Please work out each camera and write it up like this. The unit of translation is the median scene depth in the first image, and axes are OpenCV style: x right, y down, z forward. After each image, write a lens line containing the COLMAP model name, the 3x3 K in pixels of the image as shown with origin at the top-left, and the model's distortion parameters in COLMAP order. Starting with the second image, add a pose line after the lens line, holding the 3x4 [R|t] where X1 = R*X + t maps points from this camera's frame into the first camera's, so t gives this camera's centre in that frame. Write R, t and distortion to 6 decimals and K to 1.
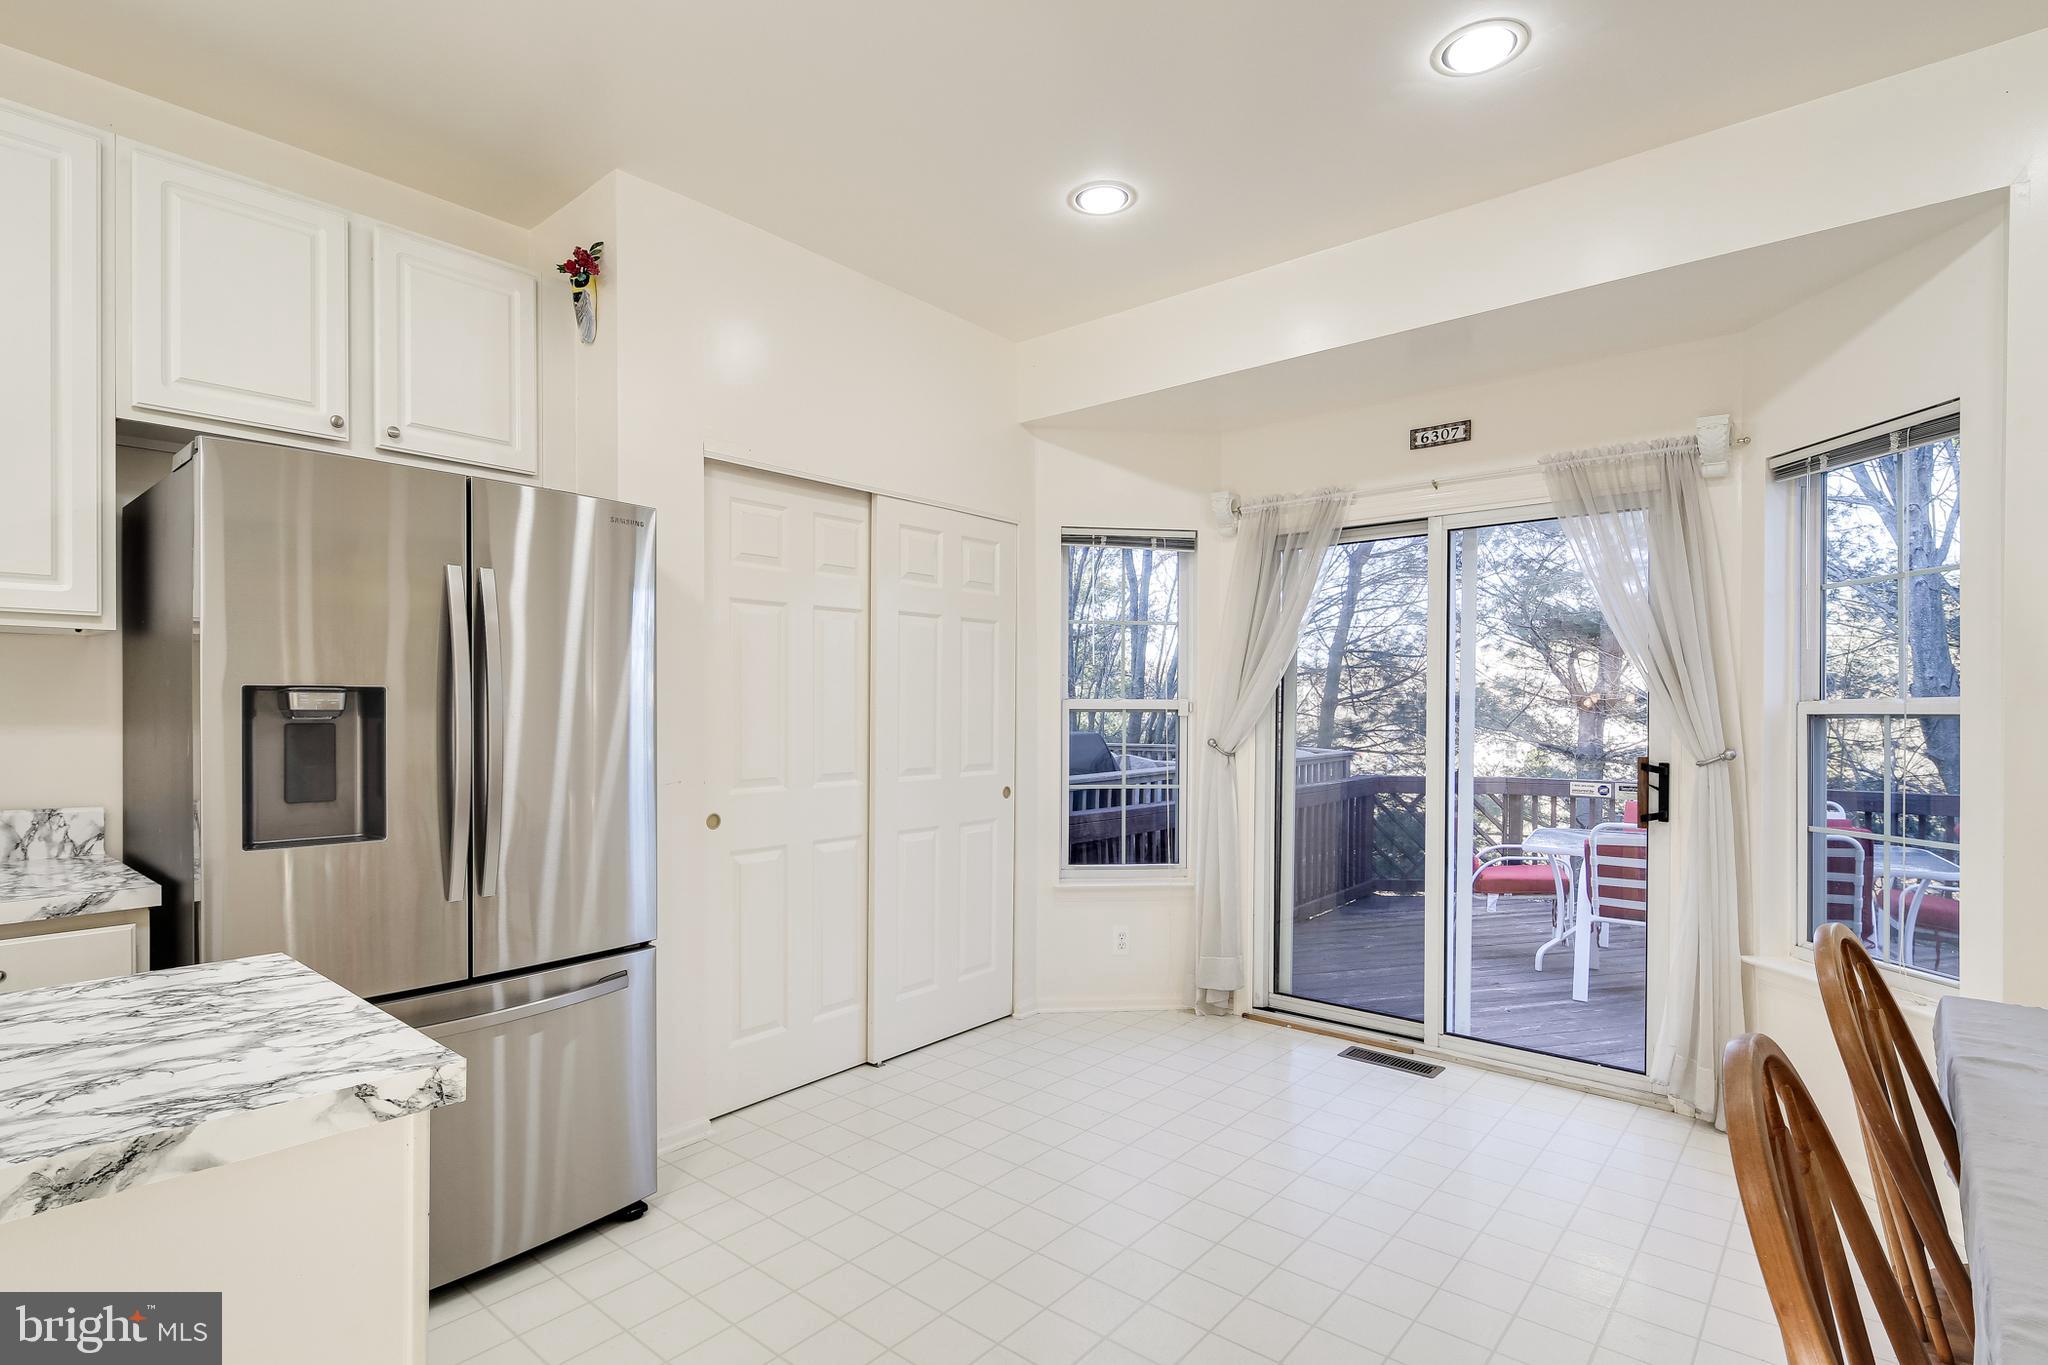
lens RADIAL K [[1002.2, 0, 1022.2], [0, 1002.2, 705.9], [0, 0, 1]] dist [0.009014, -0.007187]
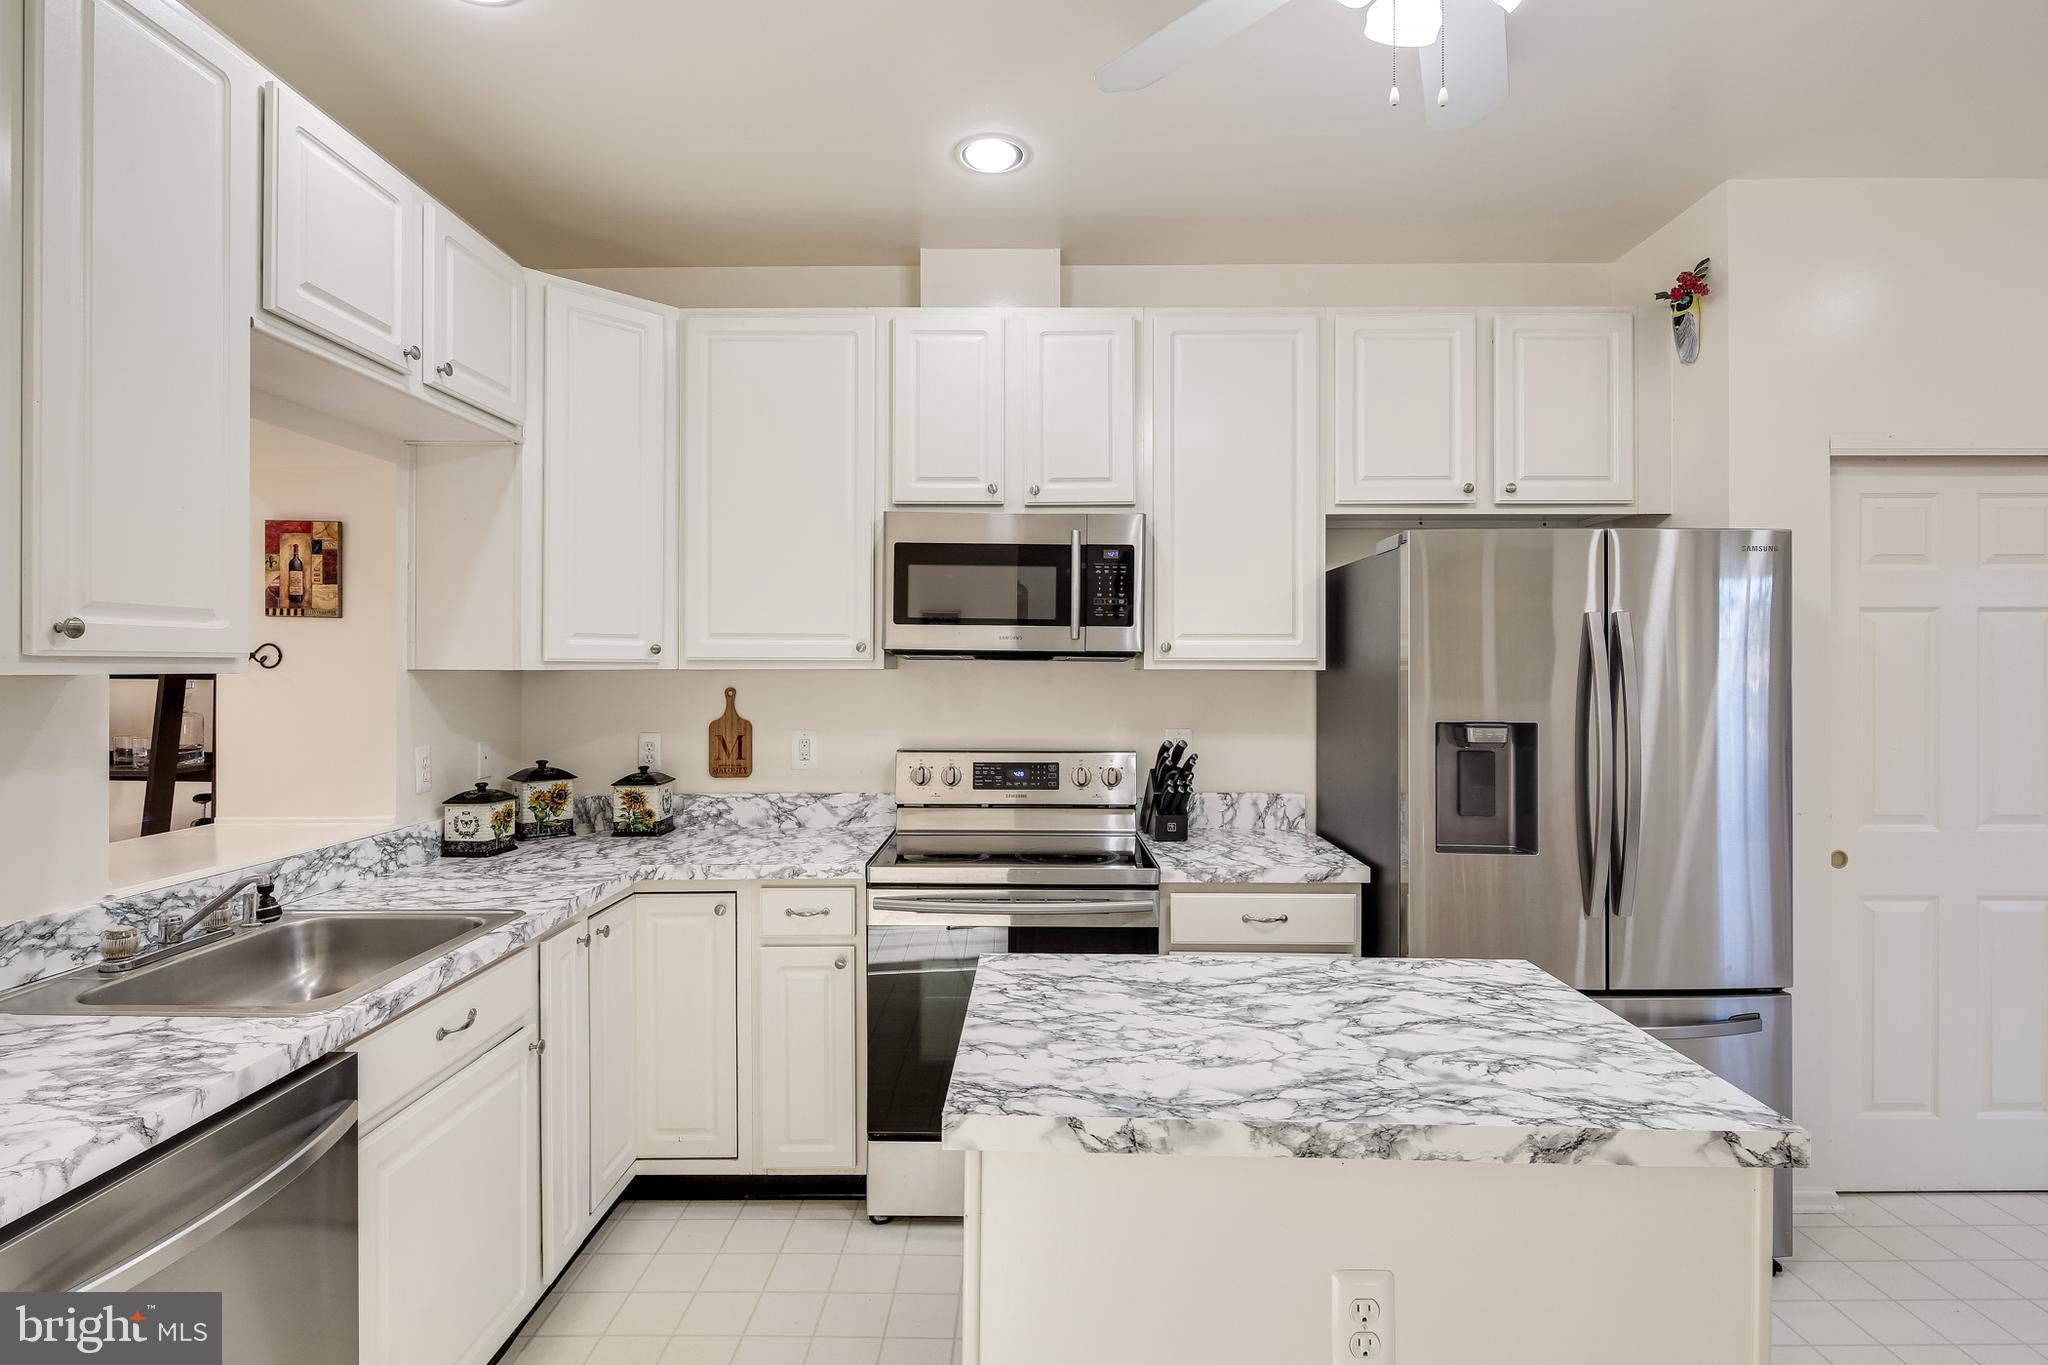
lens RADIAL K [[1002.2, 0, 1026.9], [0, 1002.2, 661.4], [0, 0, 1]] dist [0.009014, -0.007187]
pose [[0.637422, -0.006053, -0.770491, -0.087202], [-0.000916, 0.999962, -0.008614, -0.057827], [0.770514, 0.006197, 0.637393, -0.138100]]
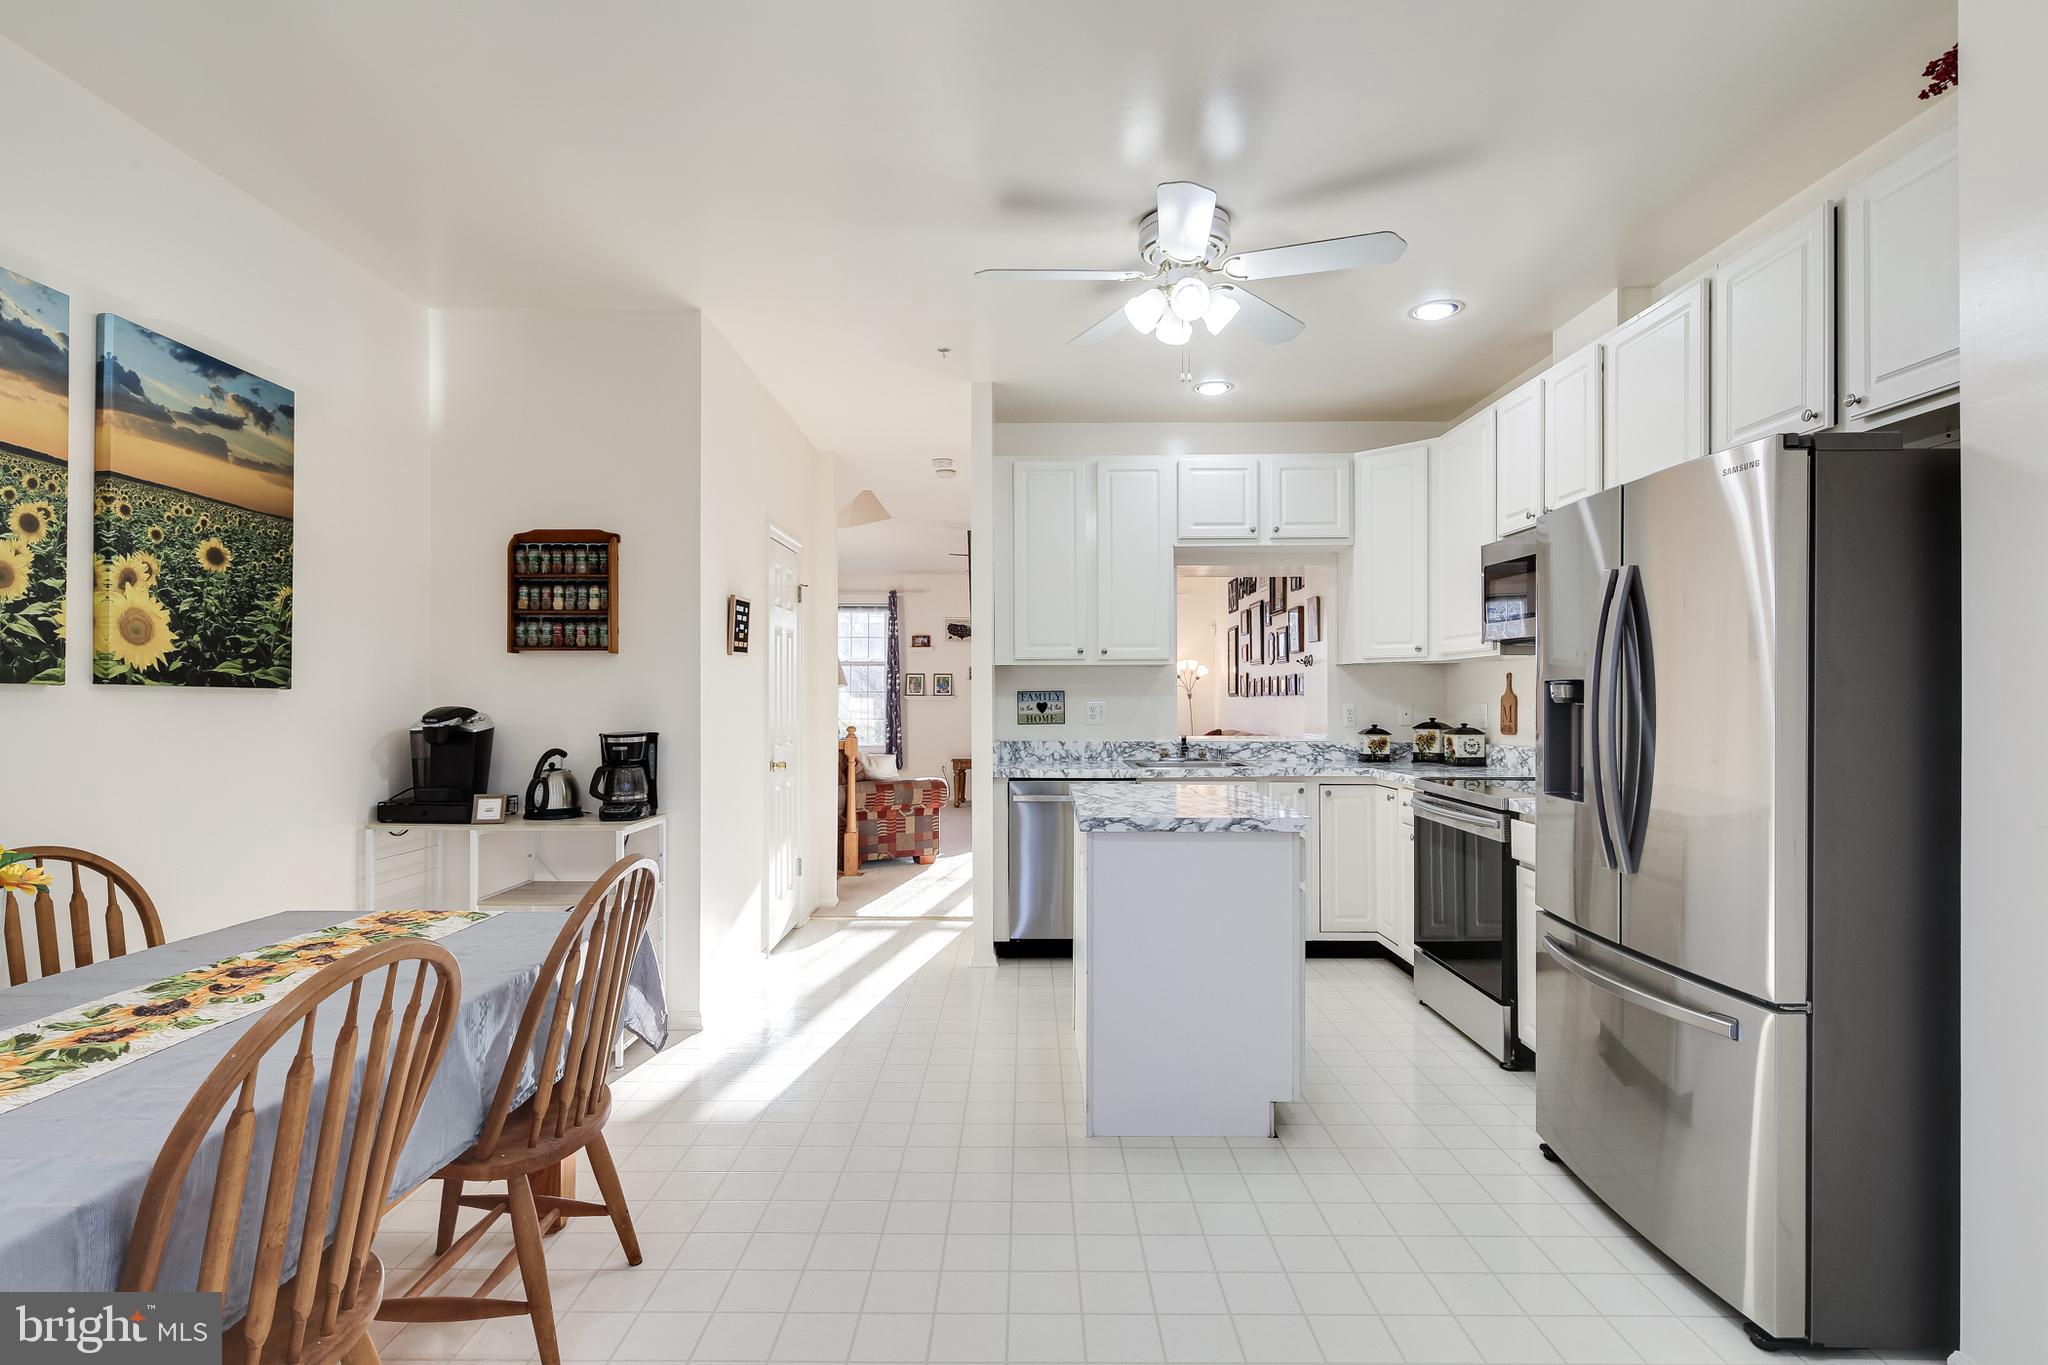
lens RADIAL K [[1002.2, 0, 1020.2], [0, 1002.2, 697.2], [0, 0, 1]] dist [0.009014, -0.007187]
pose [[-0.769438, 0.002040, -0.638719, 0.506842], [0.001283, 0.999998, 0.001649, 0.000089], [0.638720, 0.000450, -0.769439, 1.109342]]
